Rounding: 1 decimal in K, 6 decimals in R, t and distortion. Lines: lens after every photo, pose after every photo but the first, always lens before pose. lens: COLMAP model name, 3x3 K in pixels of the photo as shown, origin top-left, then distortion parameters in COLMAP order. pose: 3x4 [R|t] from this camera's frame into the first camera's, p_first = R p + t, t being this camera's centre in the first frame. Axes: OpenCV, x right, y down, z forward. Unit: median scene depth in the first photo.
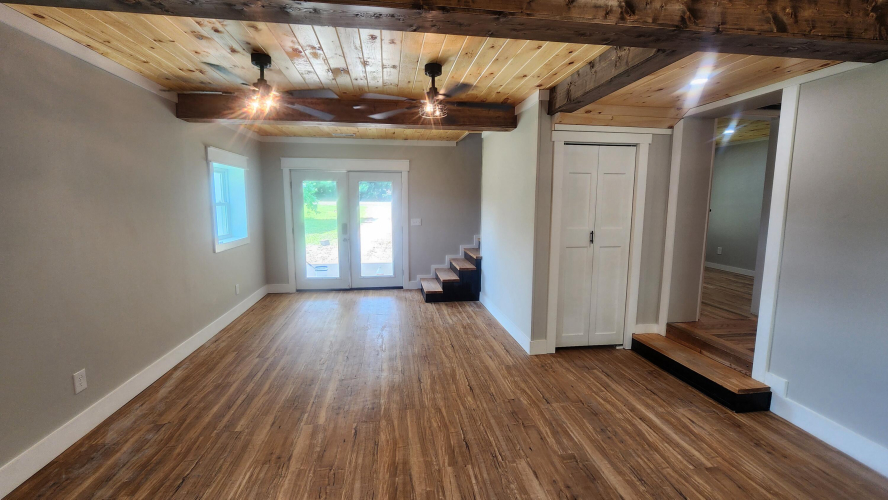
lens RADIAL K [[366.4, 0, 443.4], [0, 366.4, 248.0], [0, 0, 1]] dist [-0.001207, 0.000444]
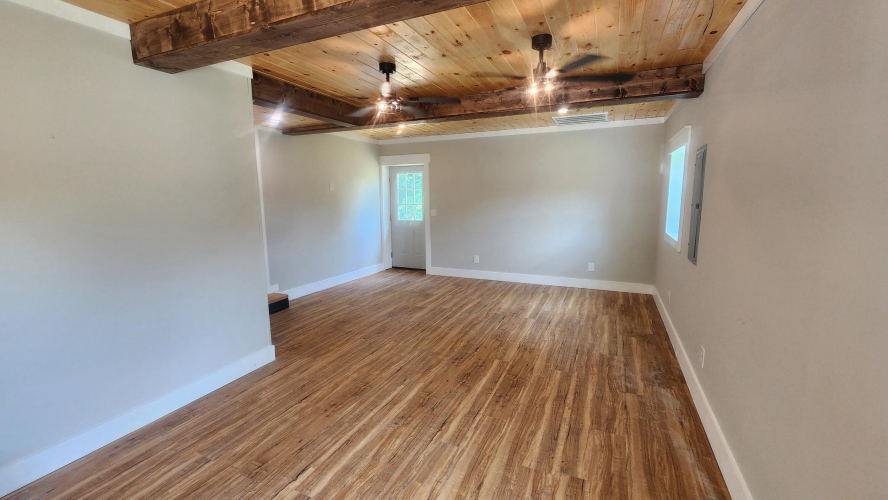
lens RADIAL K [[366.4, 0, 443.9], [0, 366.4, 249.0], [0, 0, 1]] dist [-0.001207, 0.000444]
pose [[-0.841125, -0.079898, 0.534906, -0.760412], [0.071656, 0.963846, 0.256645, -0.233747], [-0.536073, 0.254200, -0.804990, 1.854714]]
